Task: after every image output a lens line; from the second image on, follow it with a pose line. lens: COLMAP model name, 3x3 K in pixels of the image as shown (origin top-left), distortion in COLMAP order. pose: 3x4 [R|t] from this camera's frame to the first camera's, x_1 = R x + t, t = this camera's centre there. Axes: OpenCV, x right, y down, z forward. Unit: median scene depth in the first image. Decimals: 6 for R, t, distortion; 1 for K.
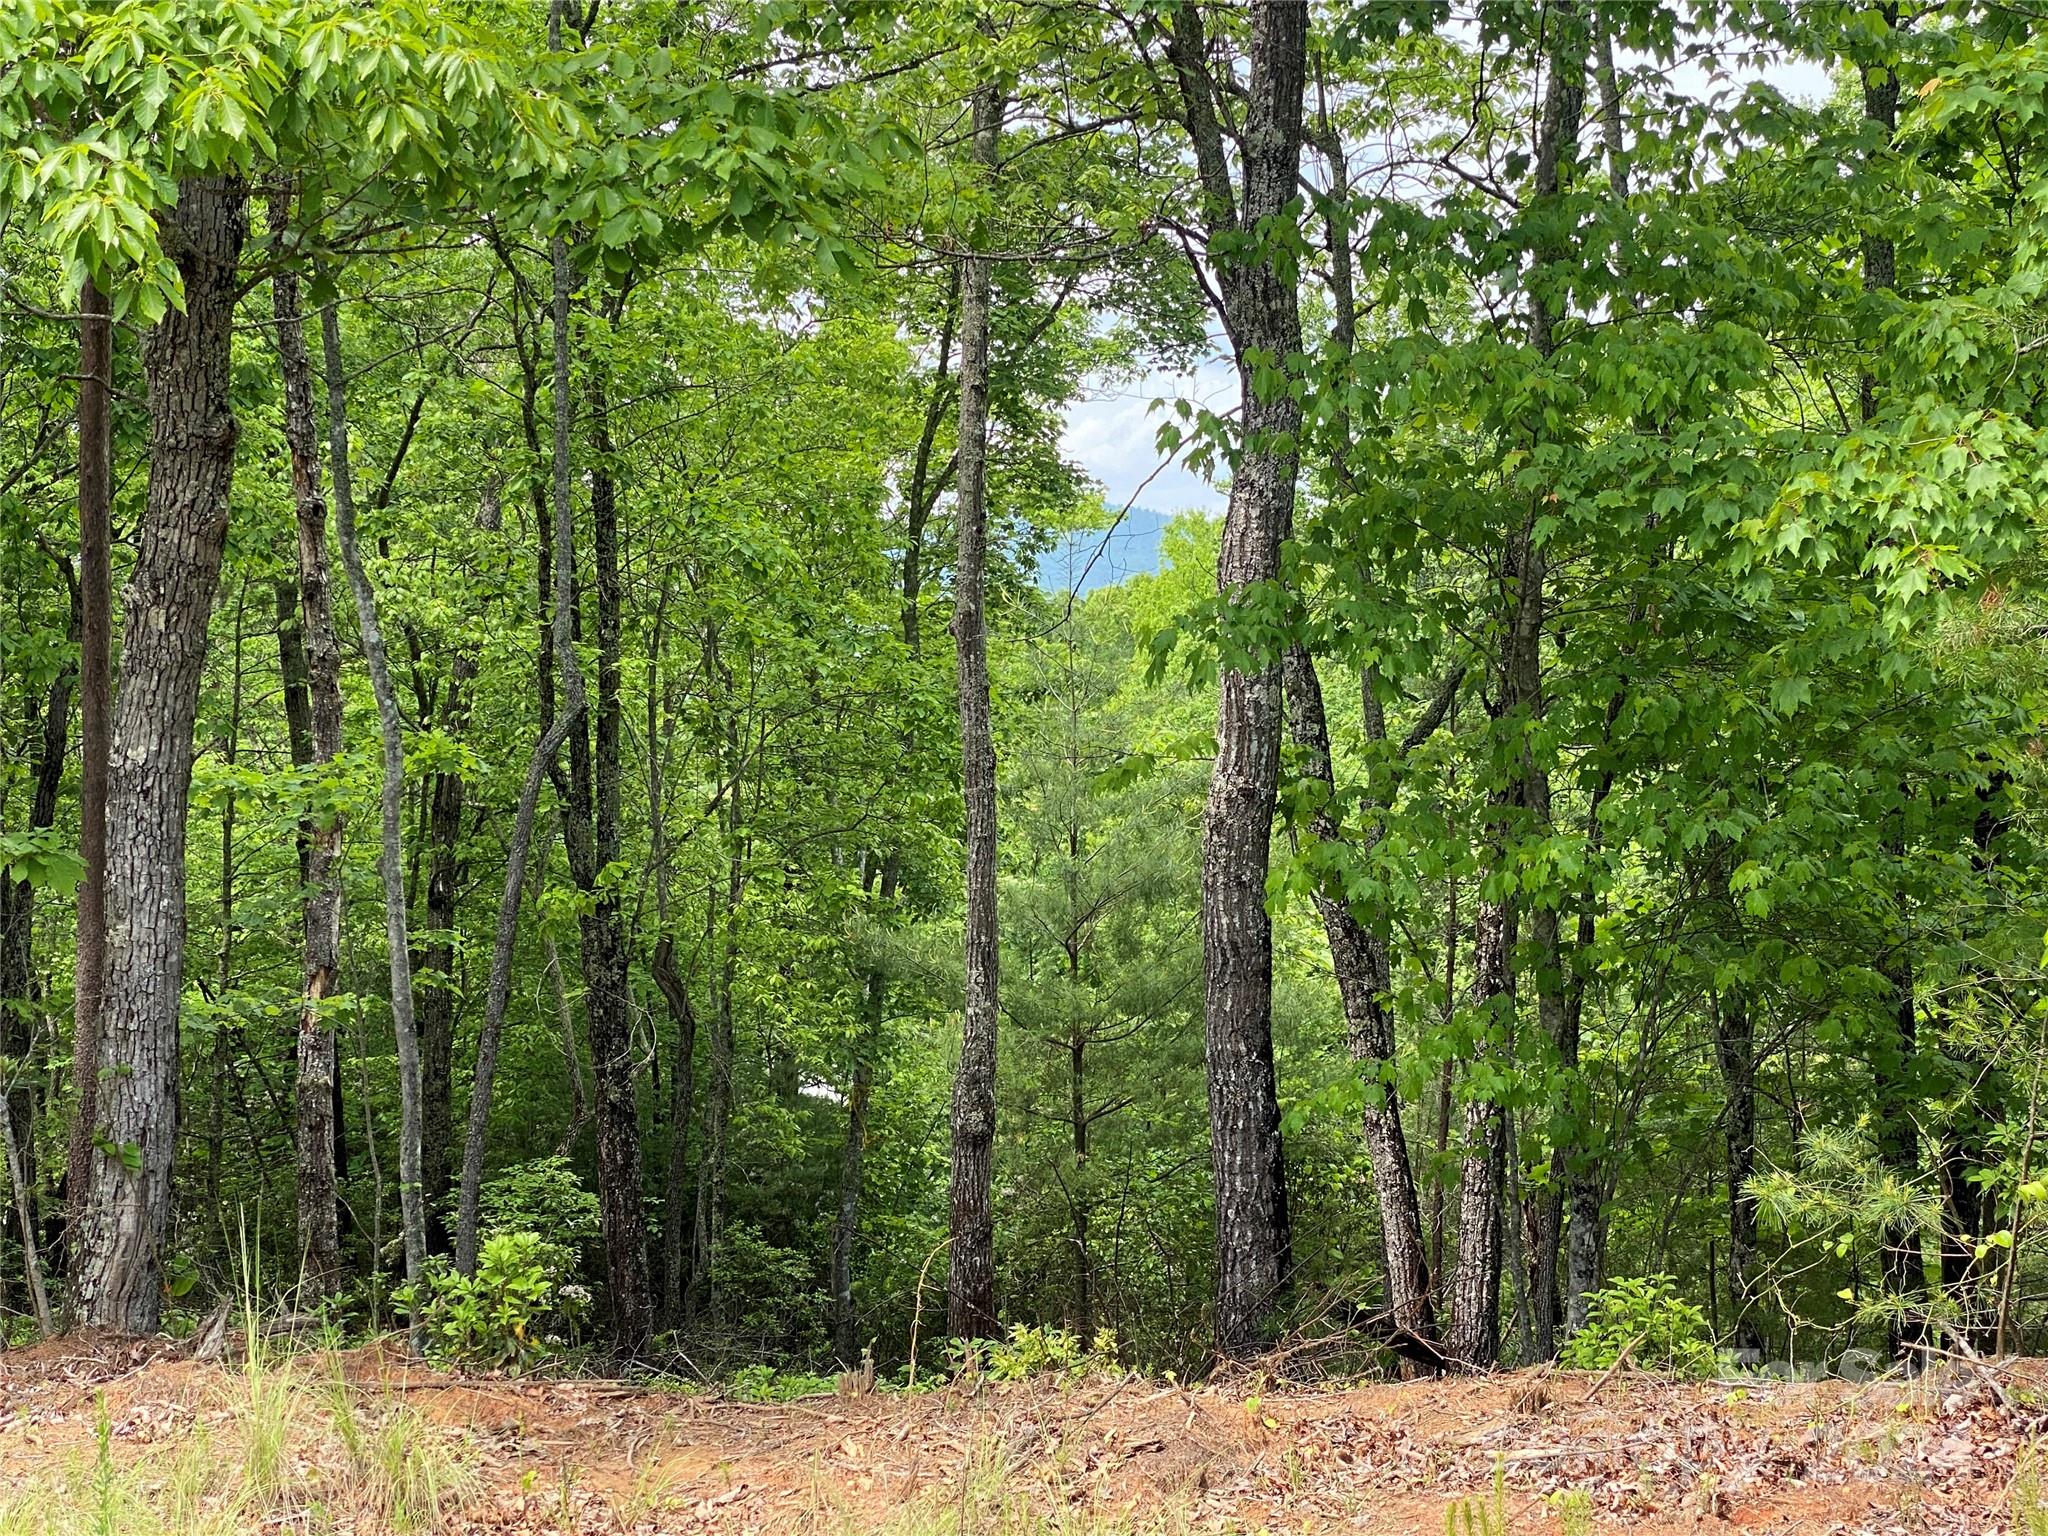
lens RADIAL K [[3427.2, 0, 1021.4], [0, 3427.2, 765.0], [0, 0, 1]] dist [0.123200, 0.000000]
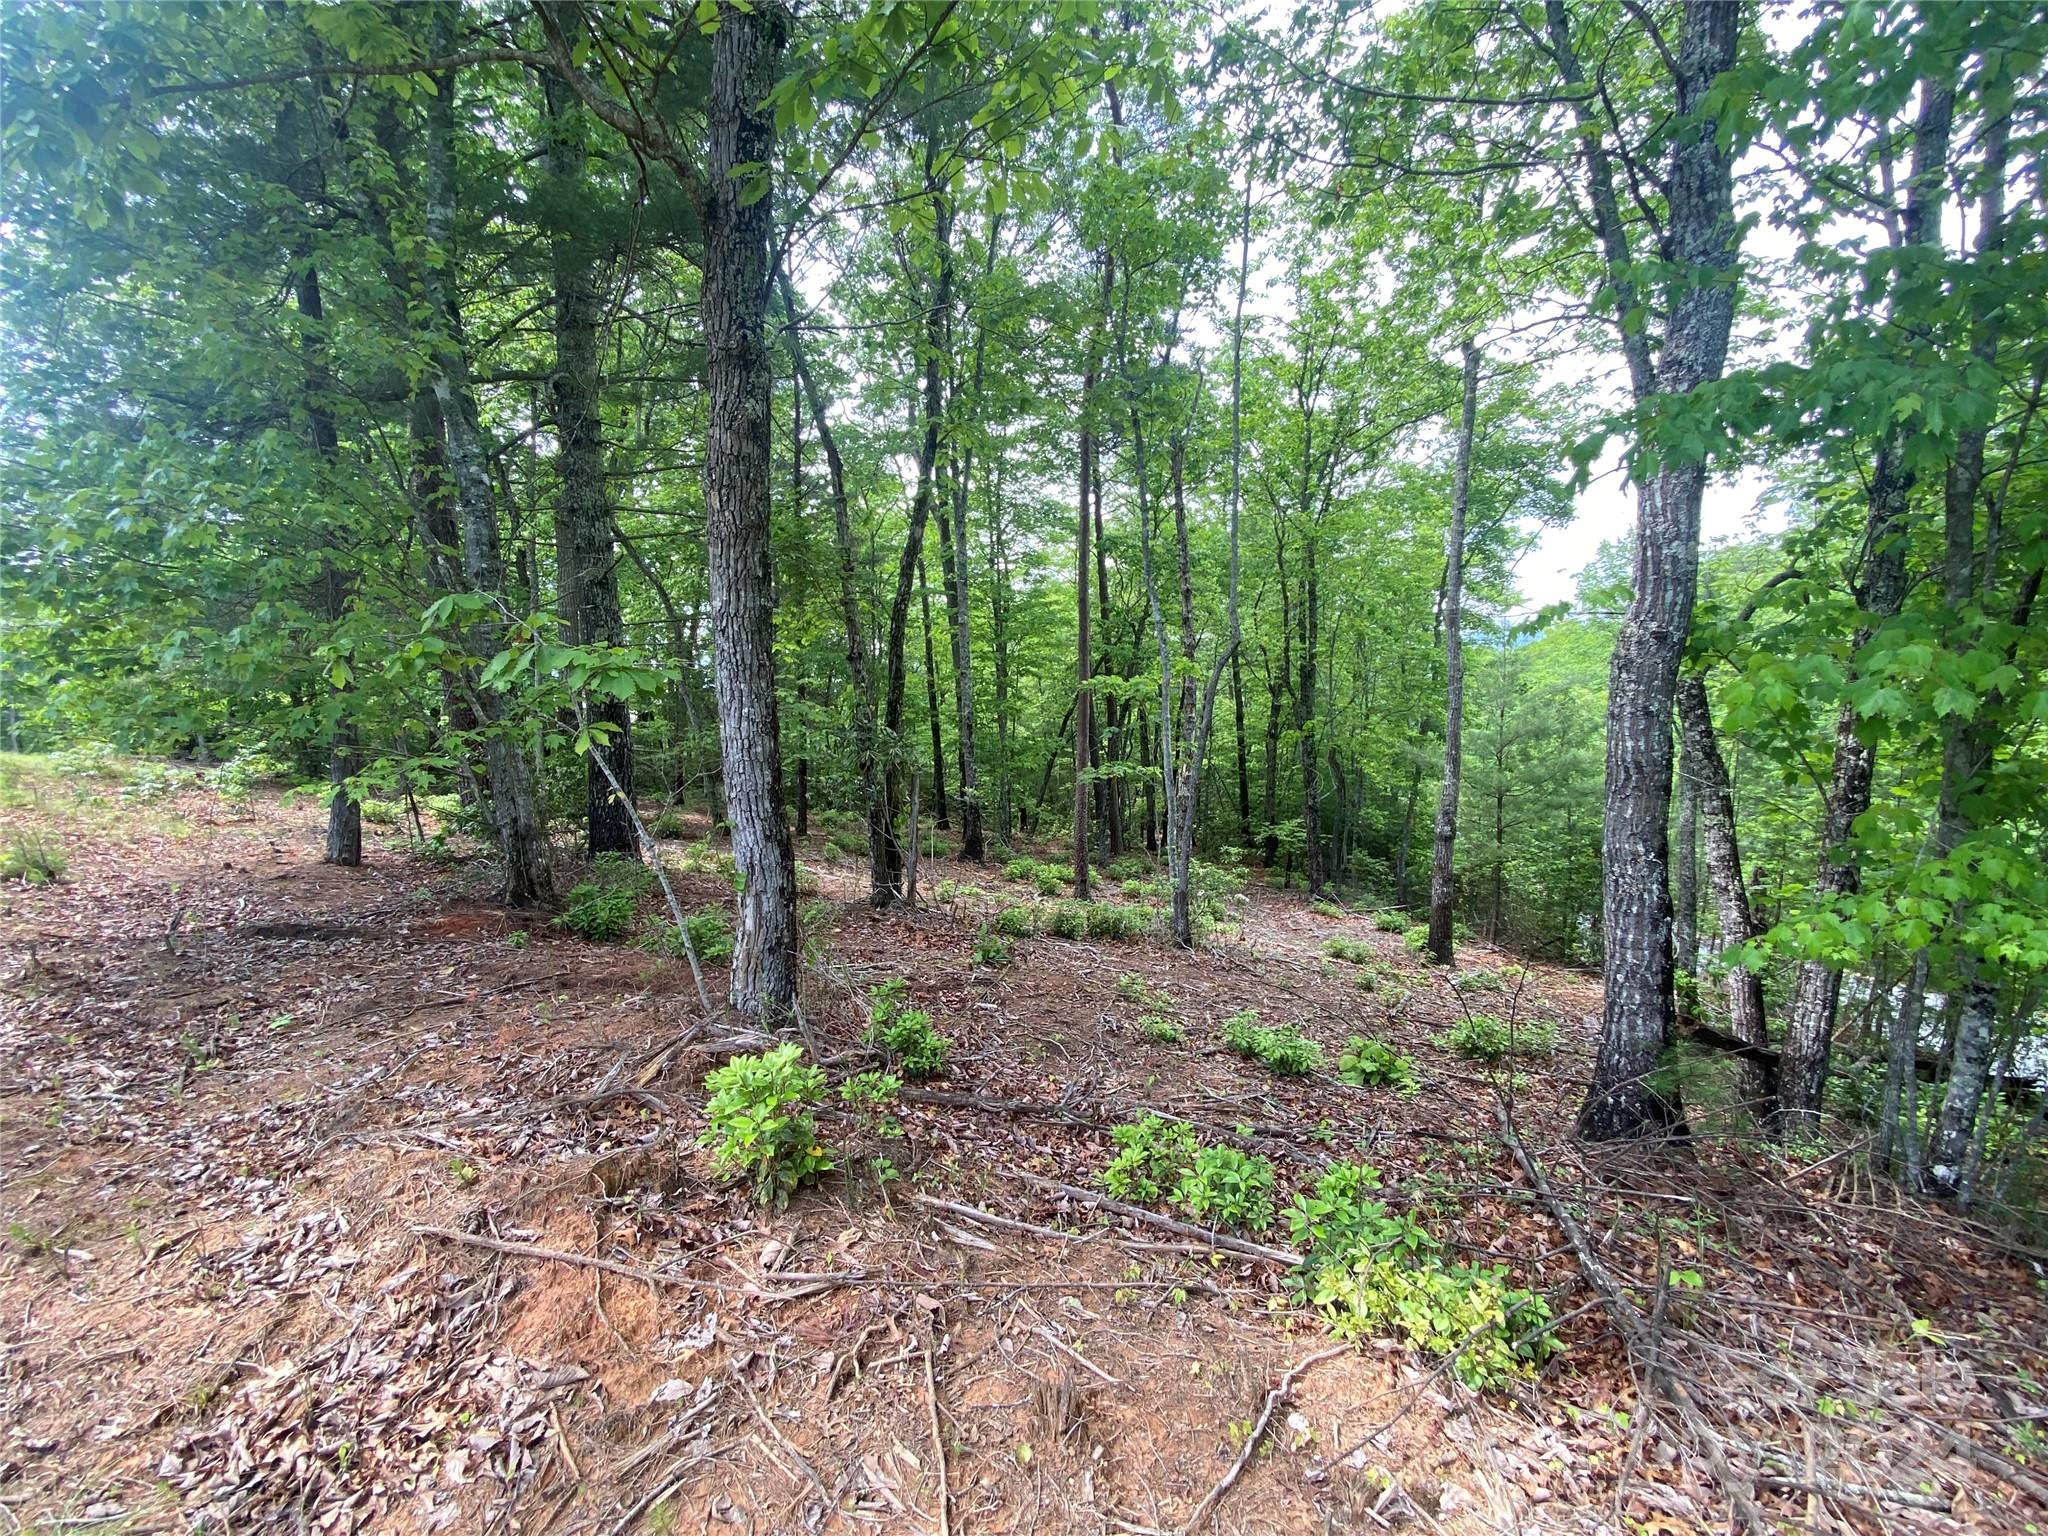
lens RADIAL K [[830.1, 0, 1019.2], [0, 830.1, 764.4], [0, 0, 1]] dist [-0.018092, -0.000728]
pose [[0.869205, 0.038022, -0.492987, 0.015194], [-0.001438, 0.997229, 0.074376, 0.031214], [0.494449, -0.063939, 0.866852, 0.638385]]
